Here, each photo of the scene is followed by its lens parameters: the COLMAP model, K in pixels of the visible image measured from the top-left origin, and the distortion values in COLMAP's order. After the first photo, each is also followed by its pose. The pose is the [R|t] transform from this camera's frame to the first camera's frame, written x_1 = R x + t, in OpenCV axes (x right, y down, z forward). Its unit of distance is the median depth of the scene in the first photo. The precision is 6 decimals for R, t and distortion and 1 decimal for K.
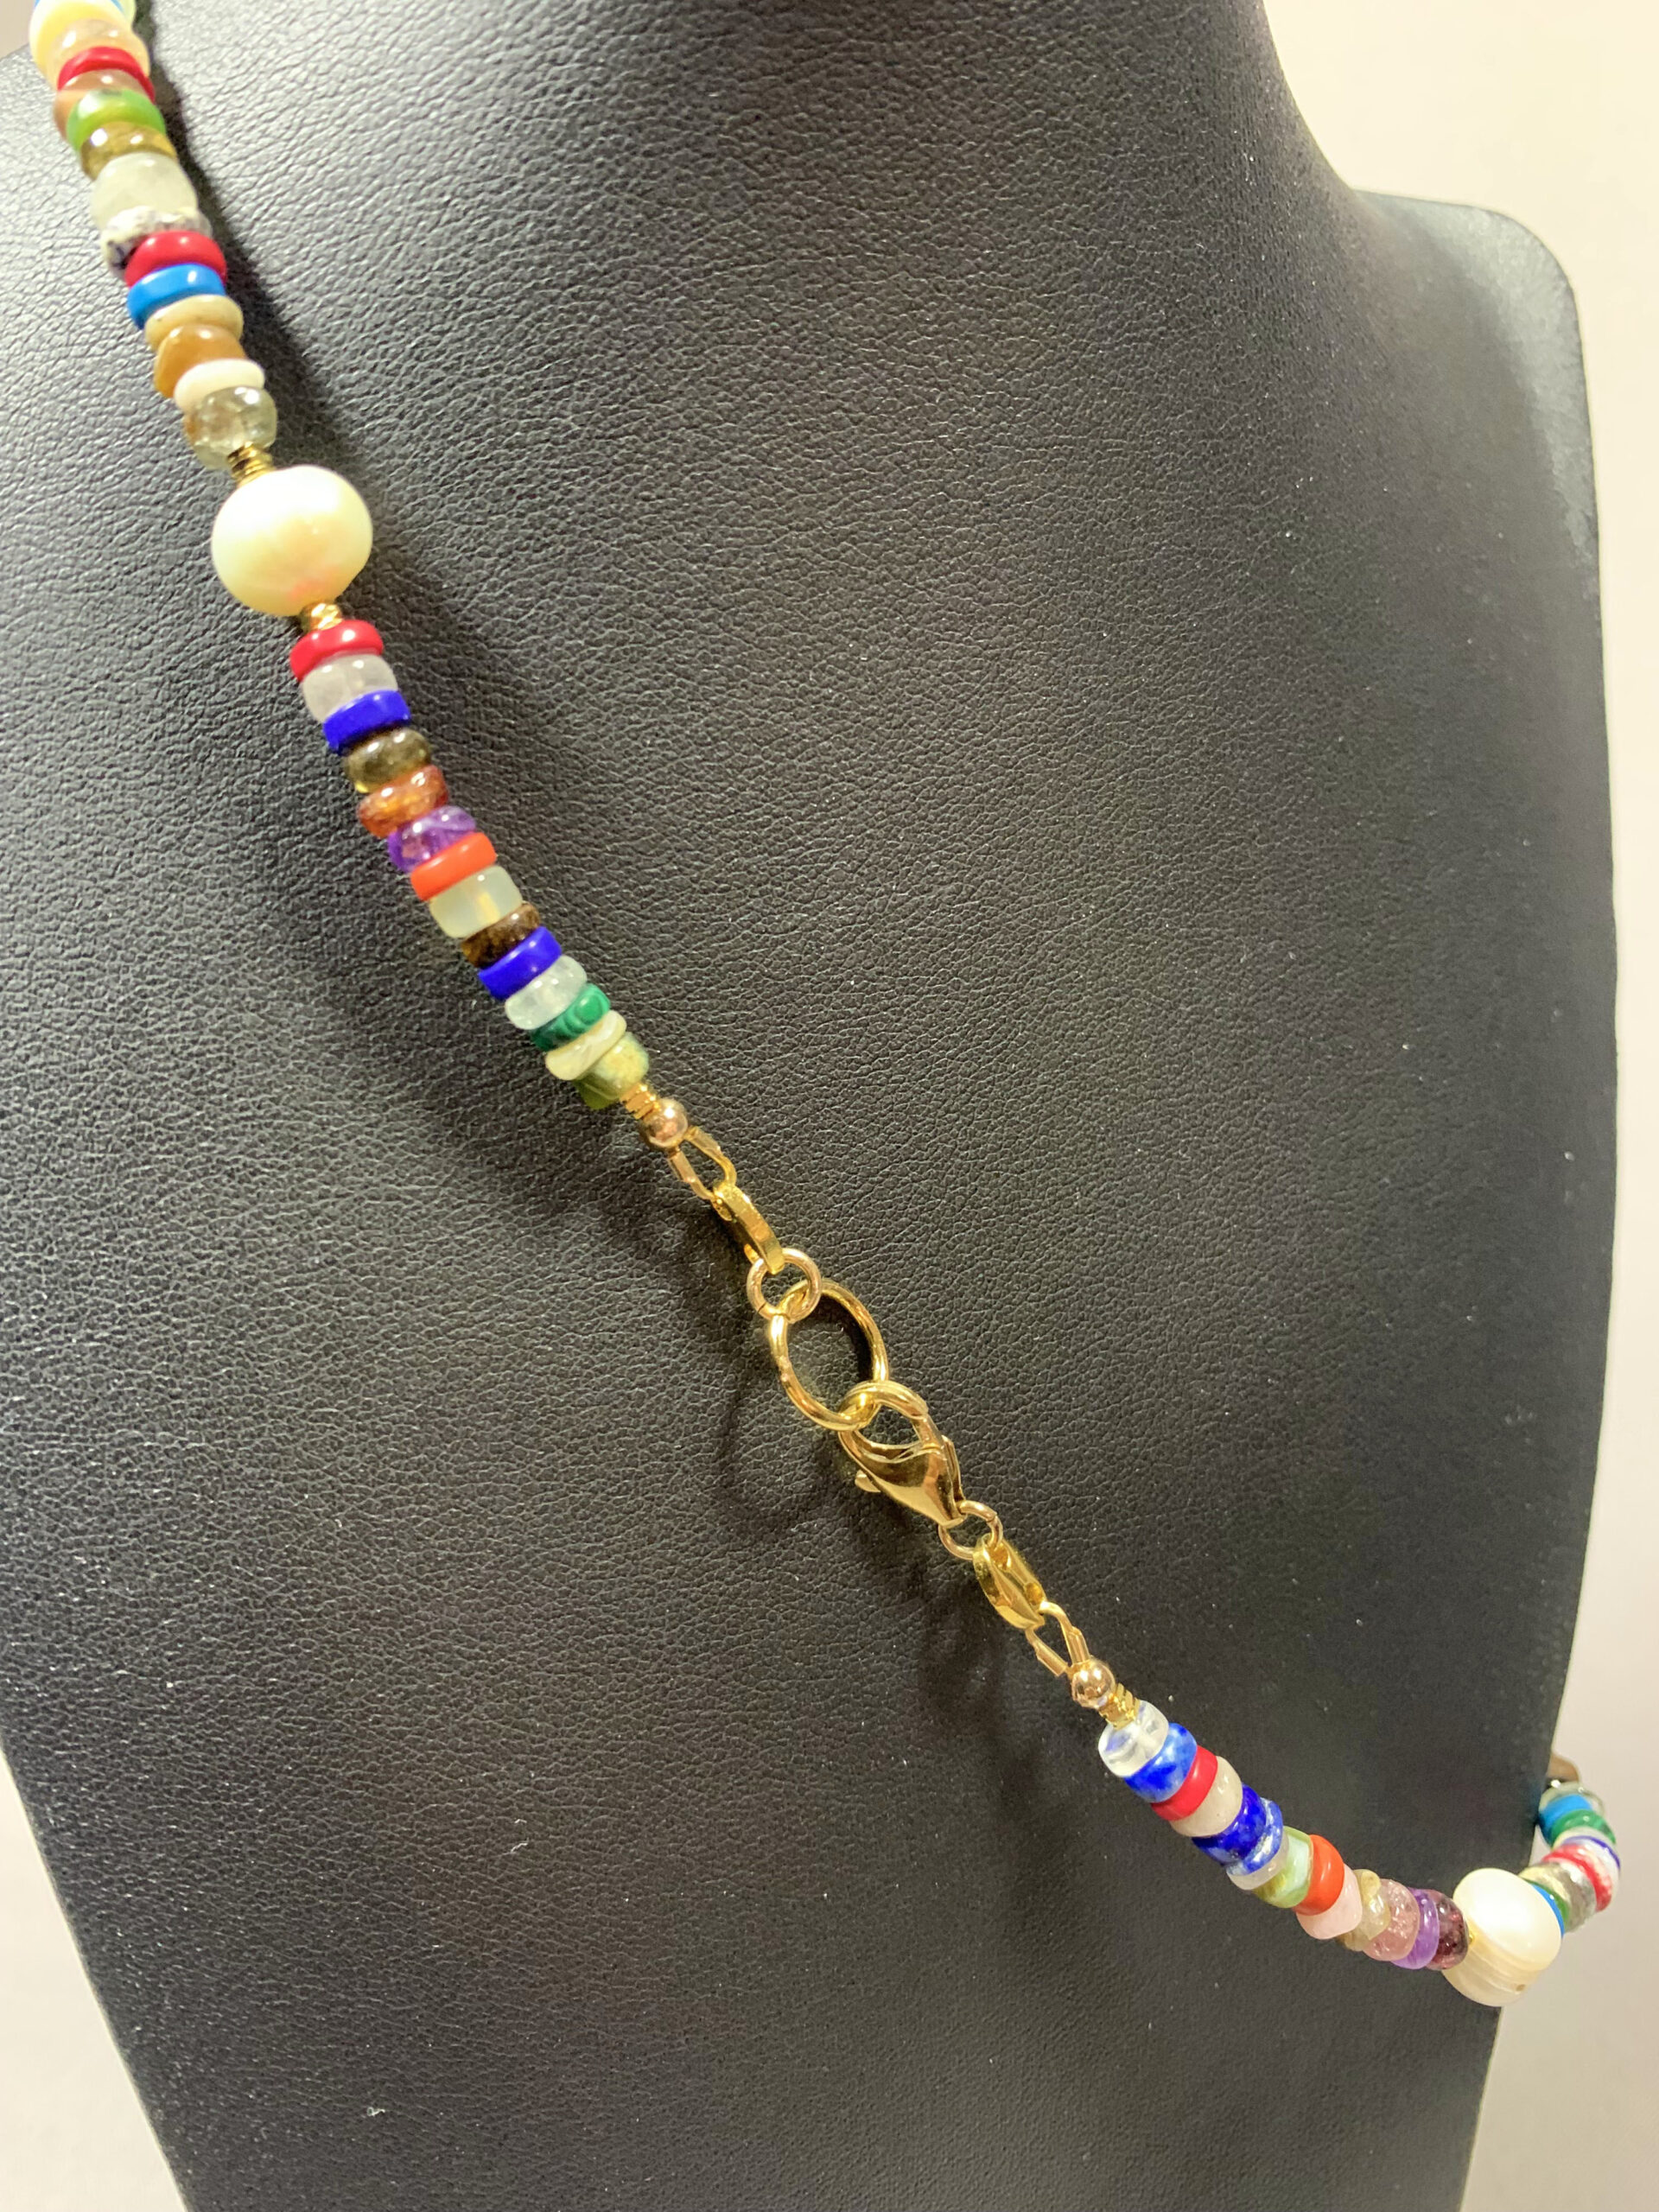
lens RADIAL K [[1685.4, 0, 829.5], [0, 1685.4, 1106.0], [0, 0, 1]] dist [-0.002634, -0.003642]
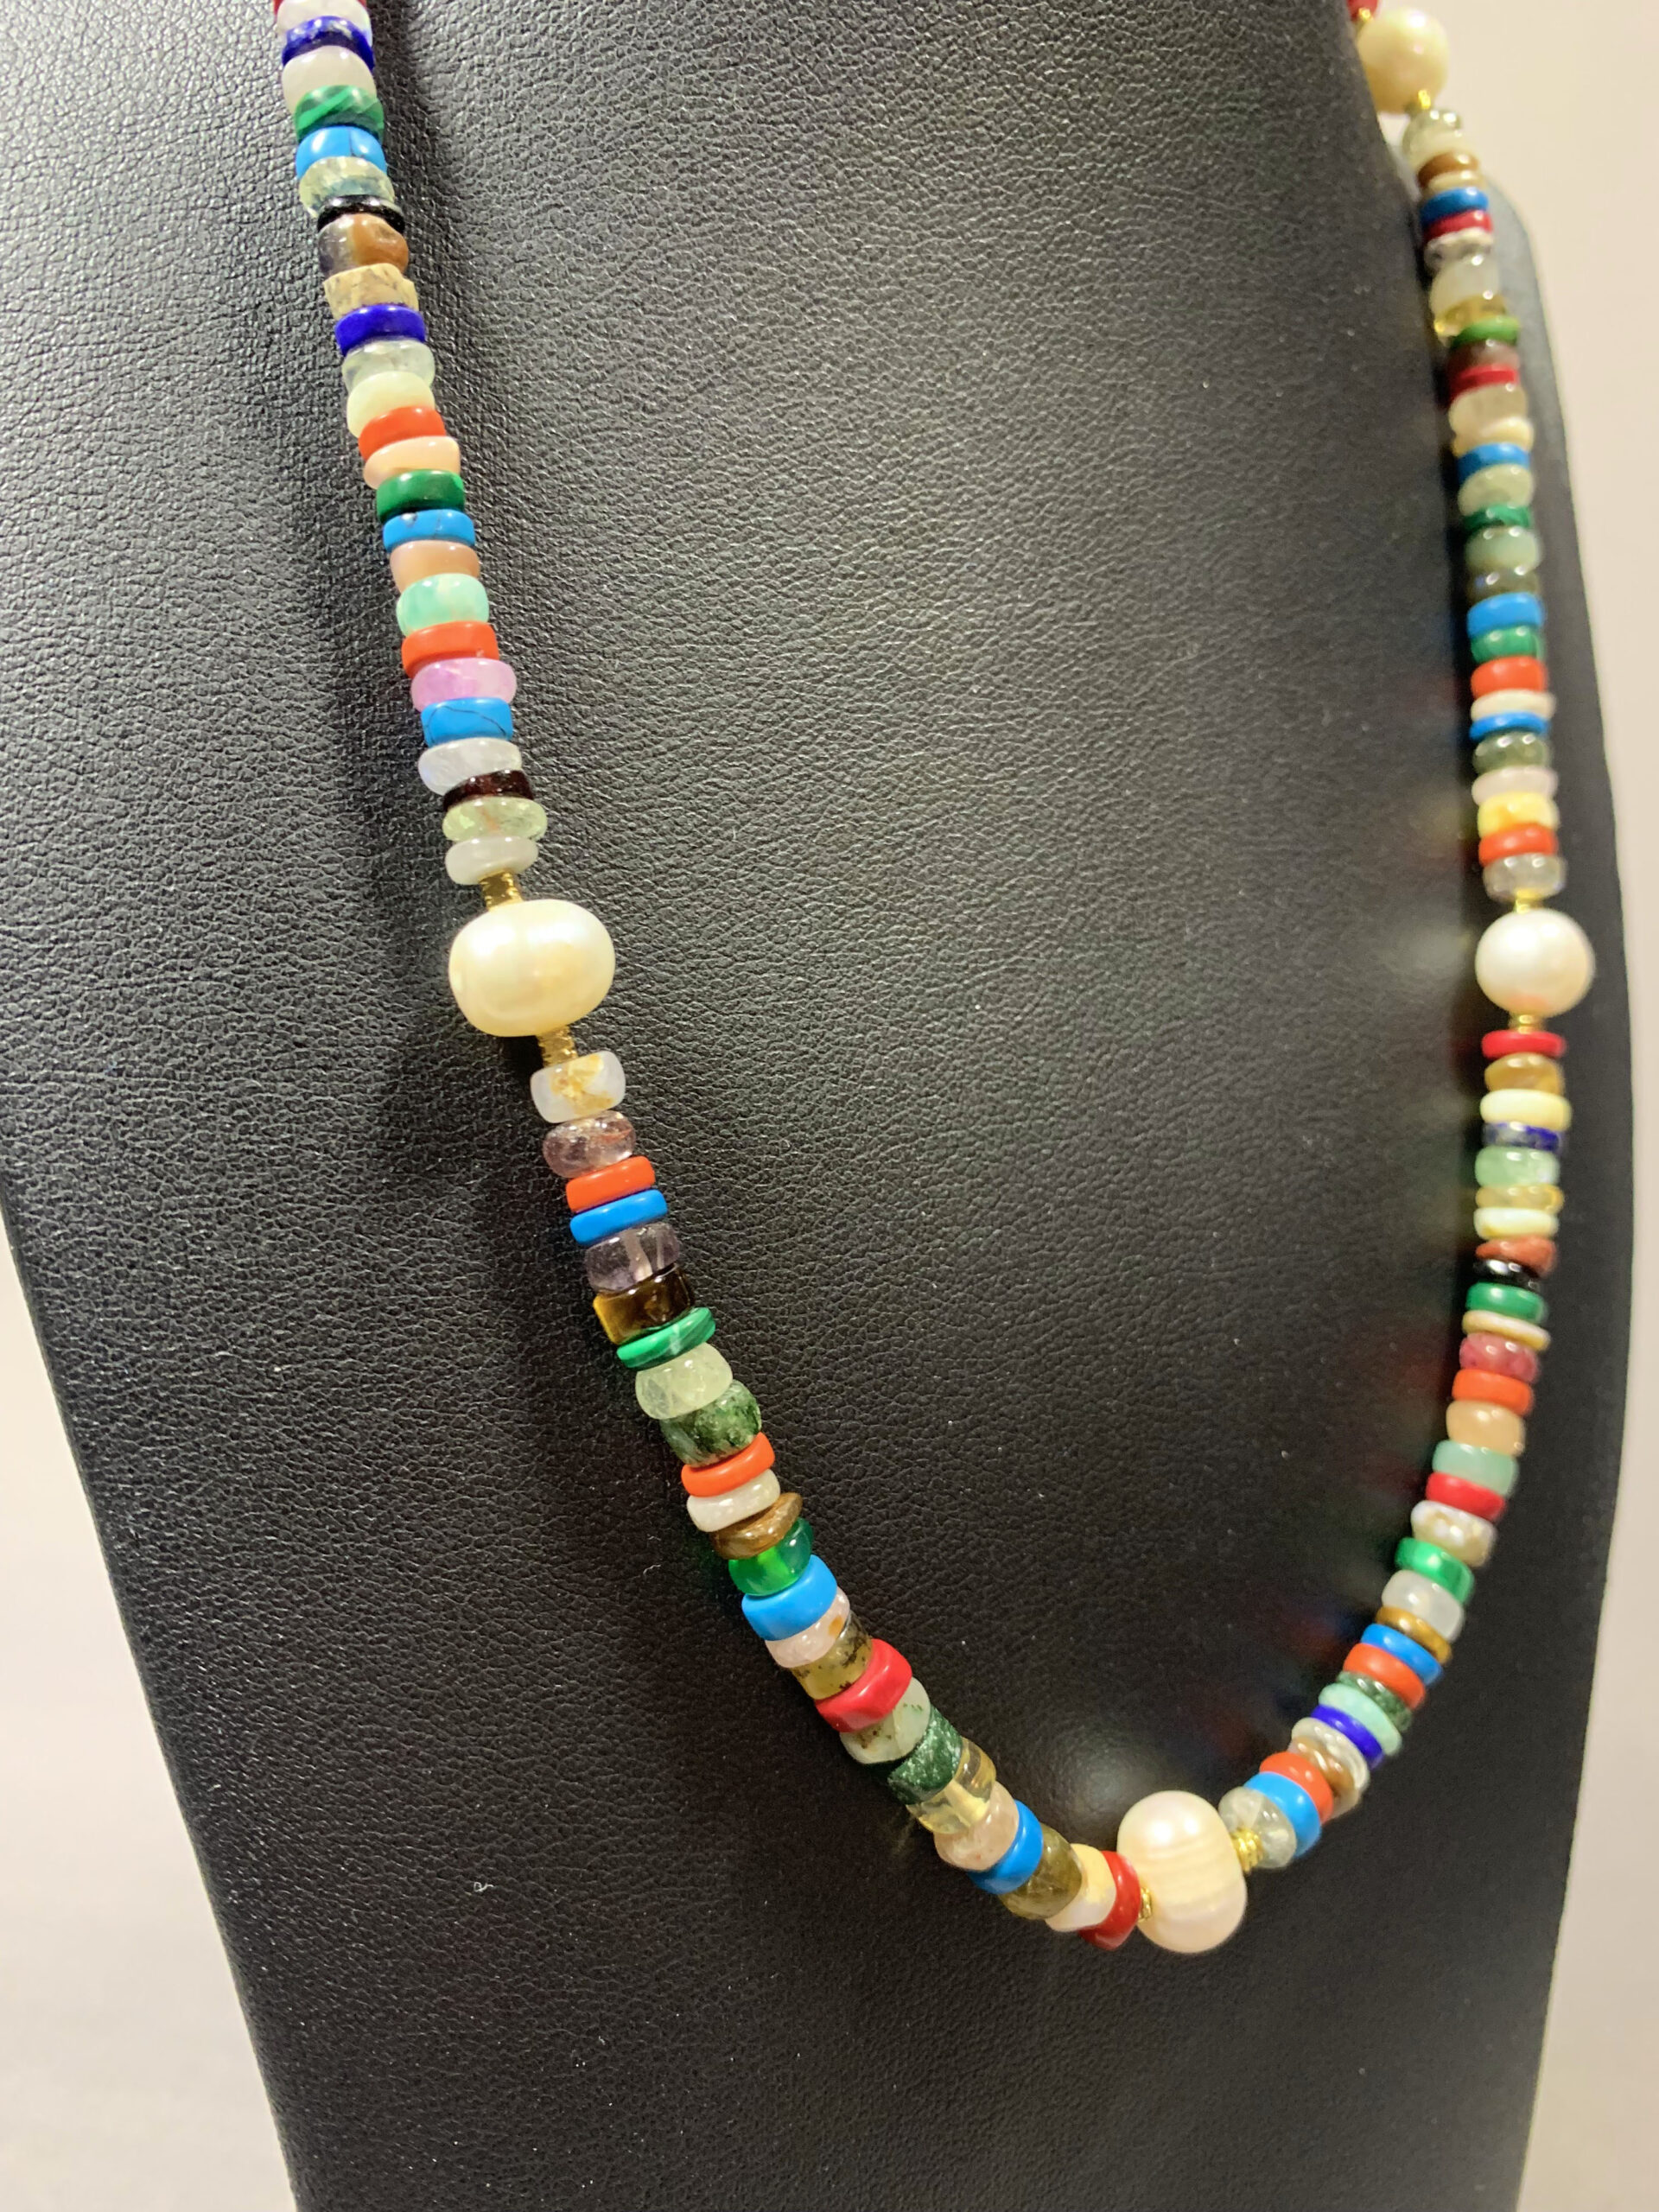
lens RADIAL K [[1667.5, 0, 829.5], [0, 1667.5, 1106.0], [0, 0, 1]] dist [-0.009858, -0.006410]
pose [[0.992641, 0.006153, 0.120942, -0.208454], [0.009642, 0.991522, -0.129581, 0.323488], [-0.120714, 0.129794, 0.984165, 0.072191]]
